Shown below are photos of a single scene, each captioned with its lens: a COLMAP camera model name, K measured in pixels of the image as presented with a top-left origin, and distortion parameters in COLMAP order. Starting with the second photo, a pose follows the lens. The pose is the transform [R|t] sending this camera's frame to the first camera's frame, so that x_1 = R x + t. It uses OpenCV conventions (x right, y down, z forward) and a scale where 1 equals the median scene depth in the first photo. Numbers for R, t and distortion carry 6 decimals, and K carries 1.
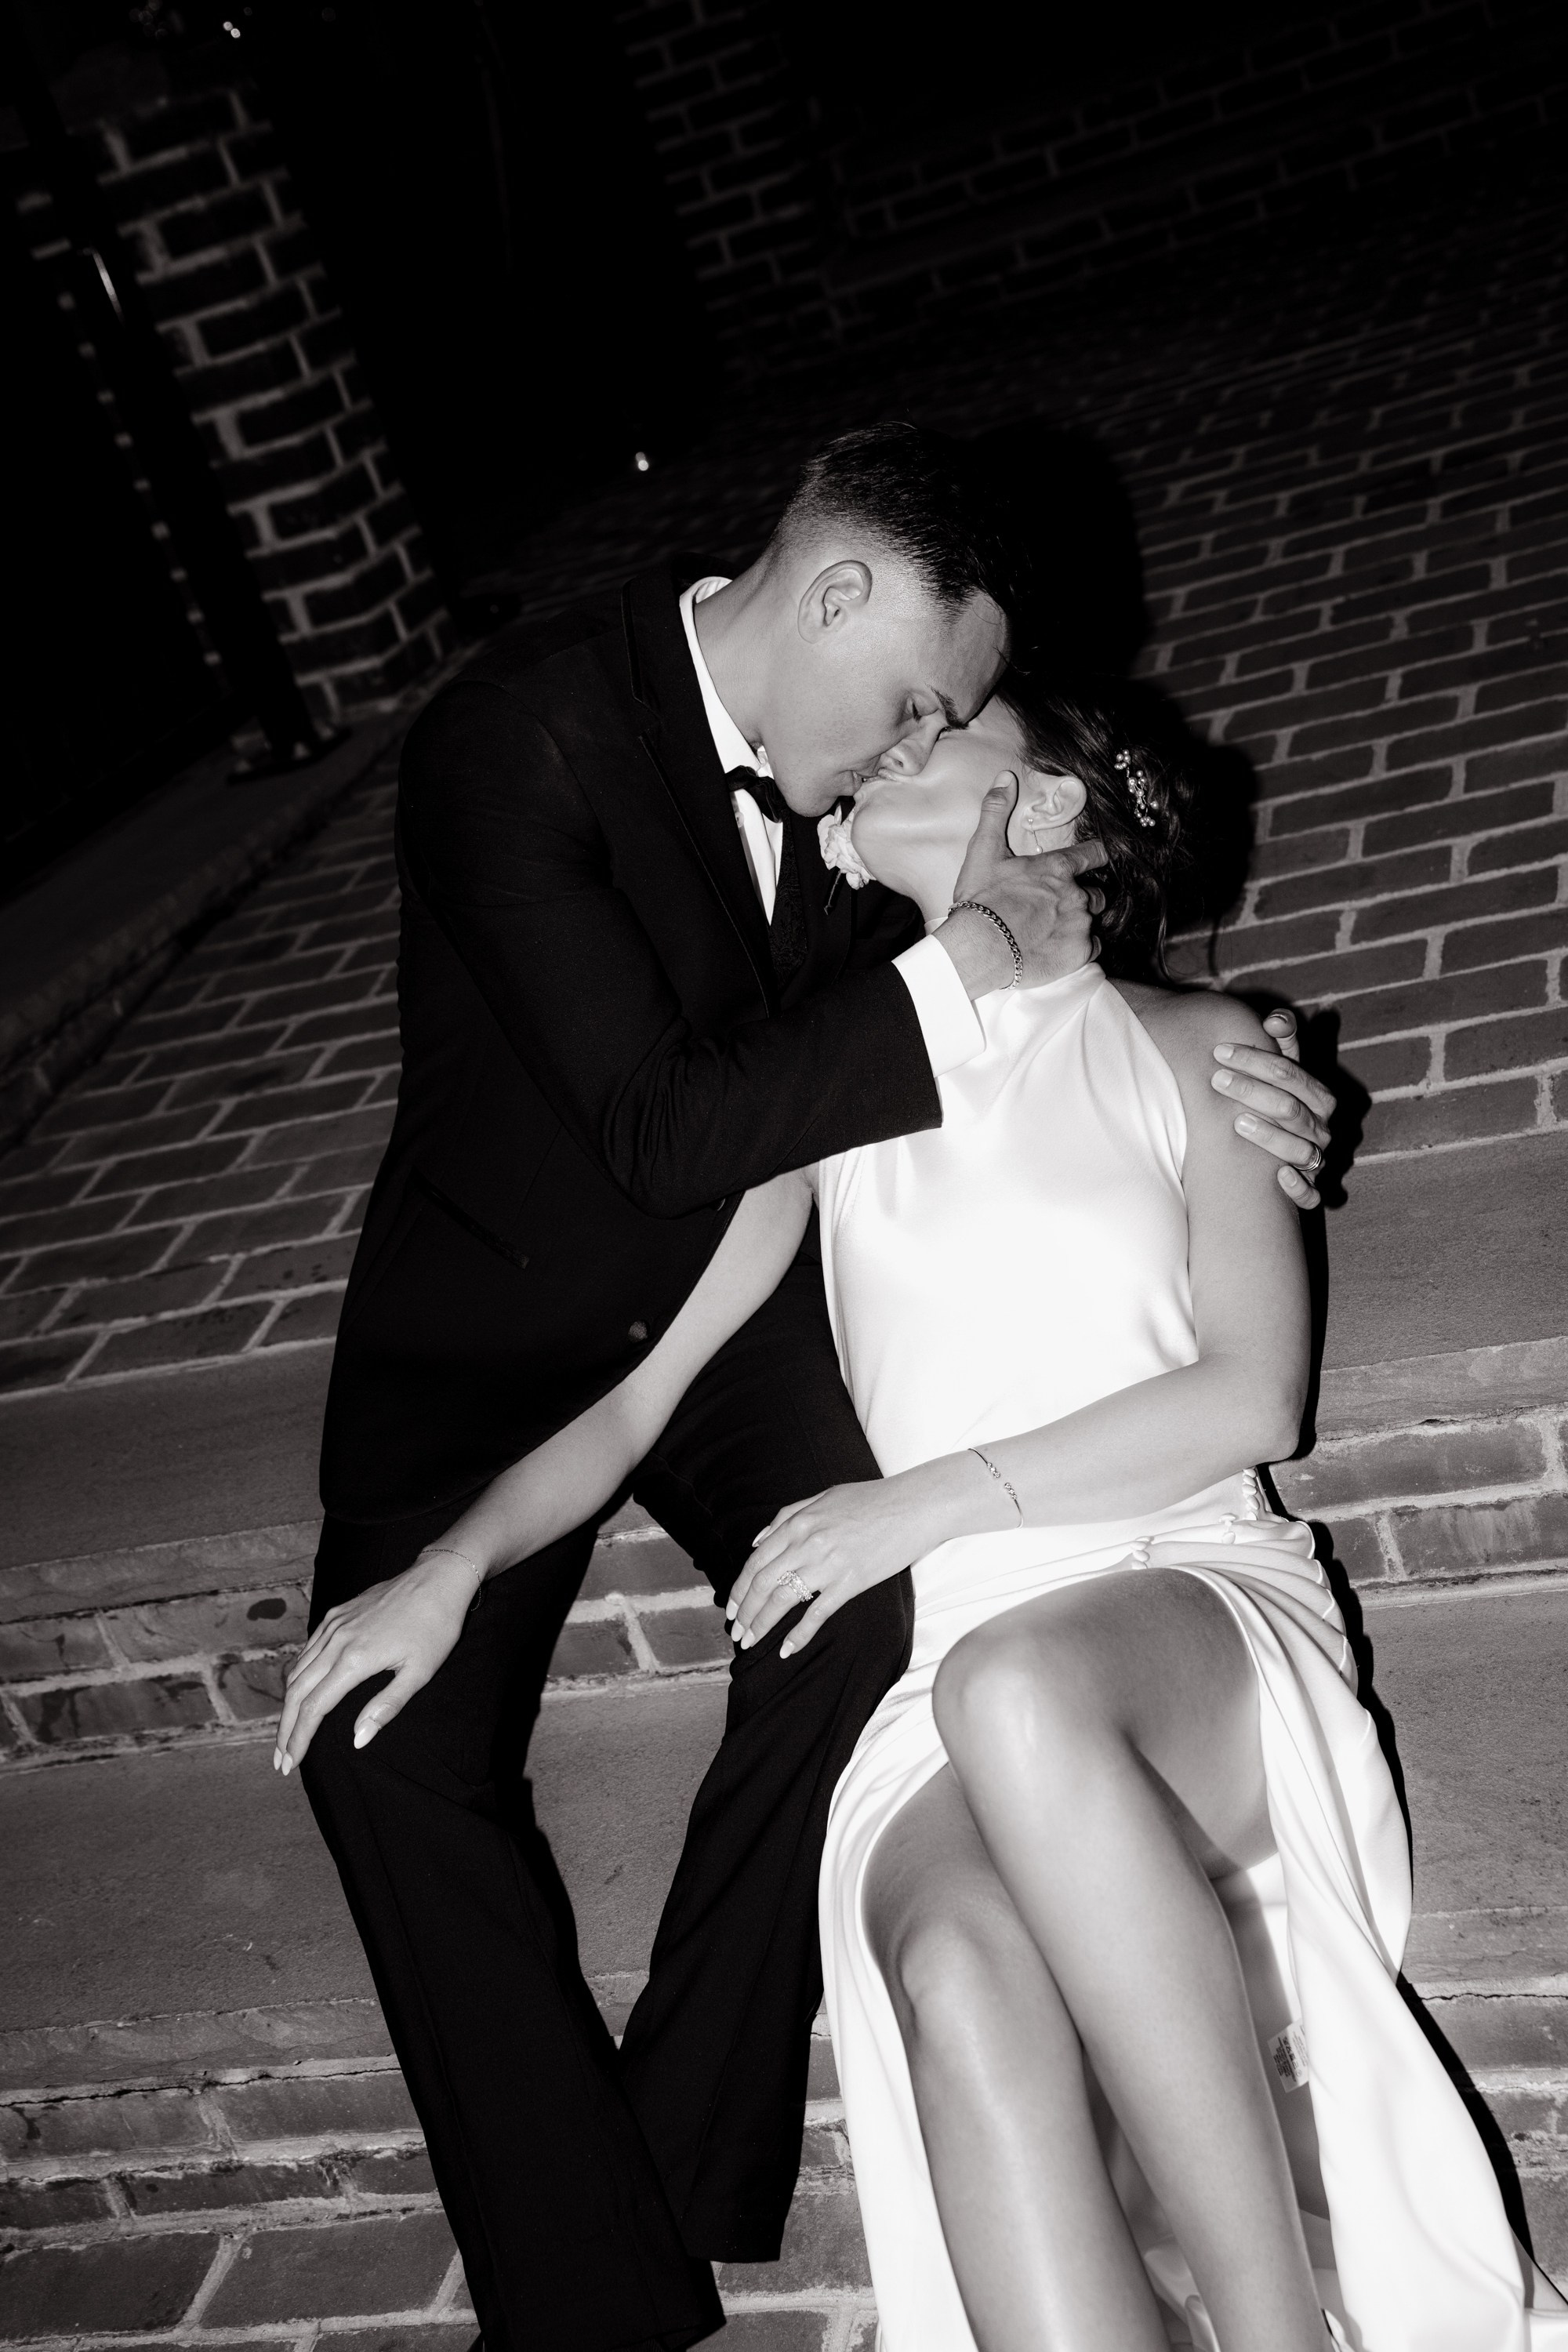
lens RADIAL K [[2894.6, 0, 783.2], [0, 2894.6, 1180.2], [0, 0, 1]] dist [0.197267, 0.000000]
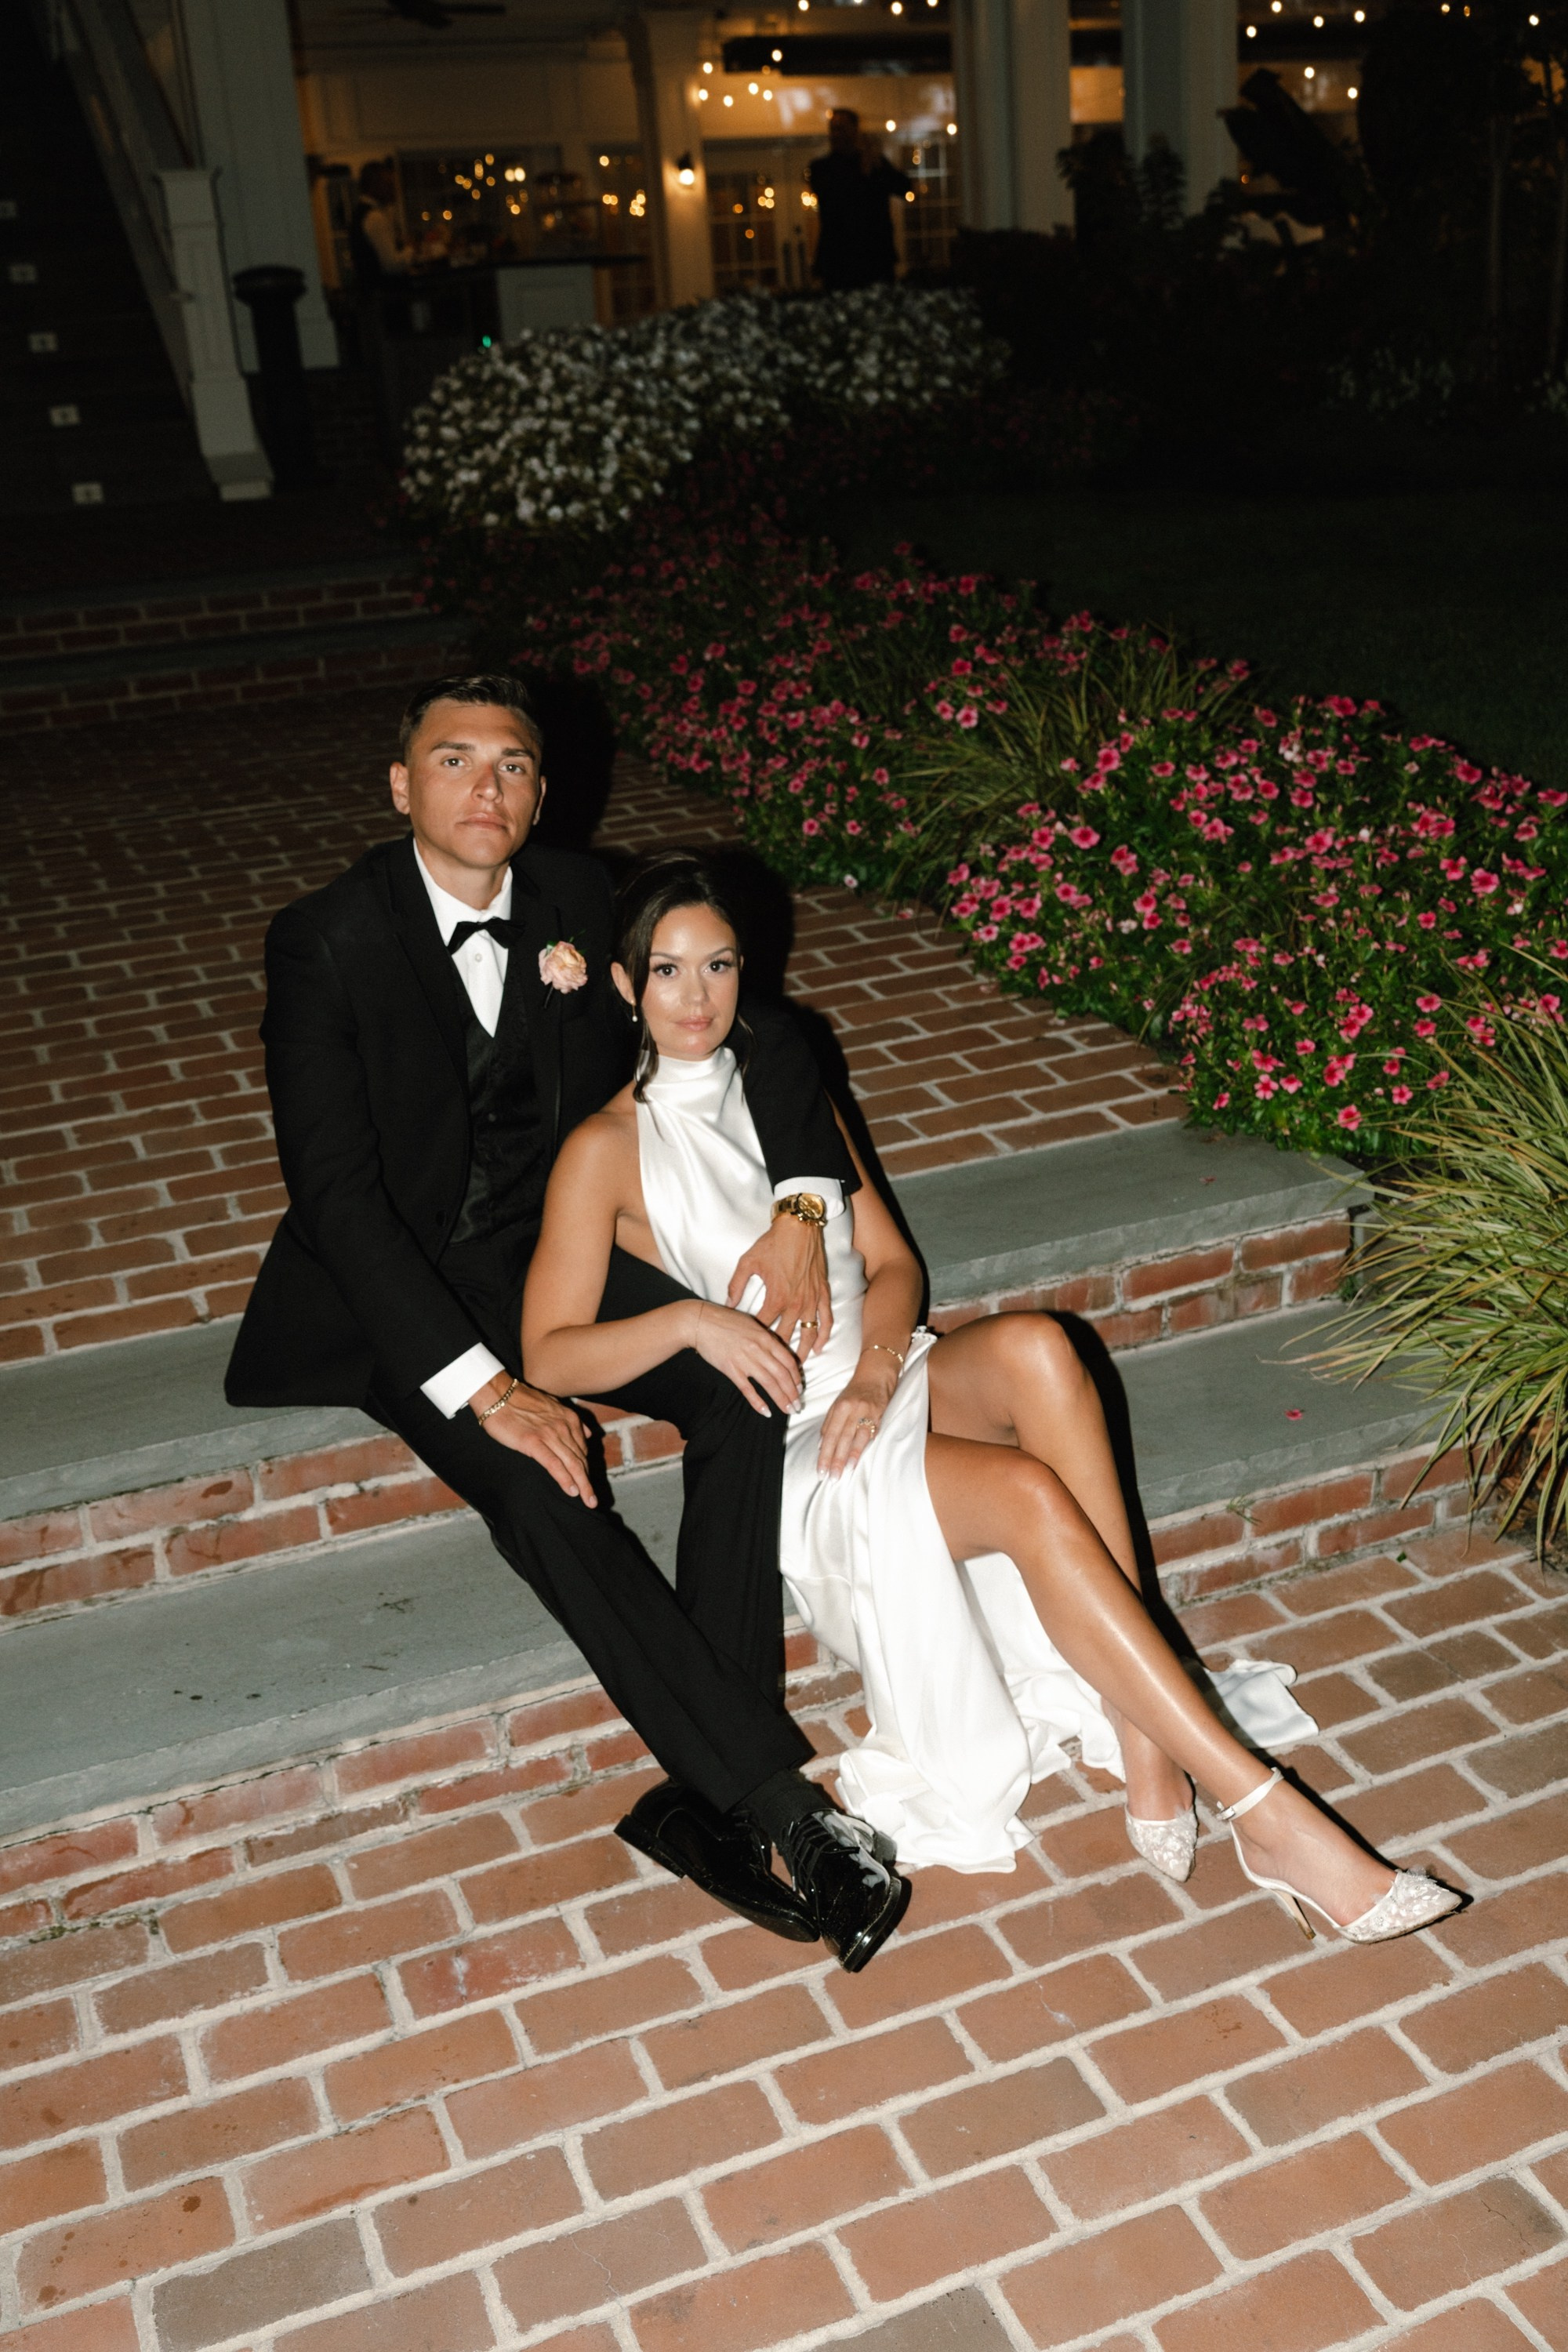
lens RADIAL K [[2315.5, 0, 781.3], [0, 2315.5, 1184.2], [0, 0, 1]] dist [-0.003871, 0.000000]
pose [[0.771099, 0.032336, 0.635894, -0.689381], [0.069241, 0.988528, -0.134232, 0.168337], [-0.632939, 0.147536, 0.760014, -0.078155]]
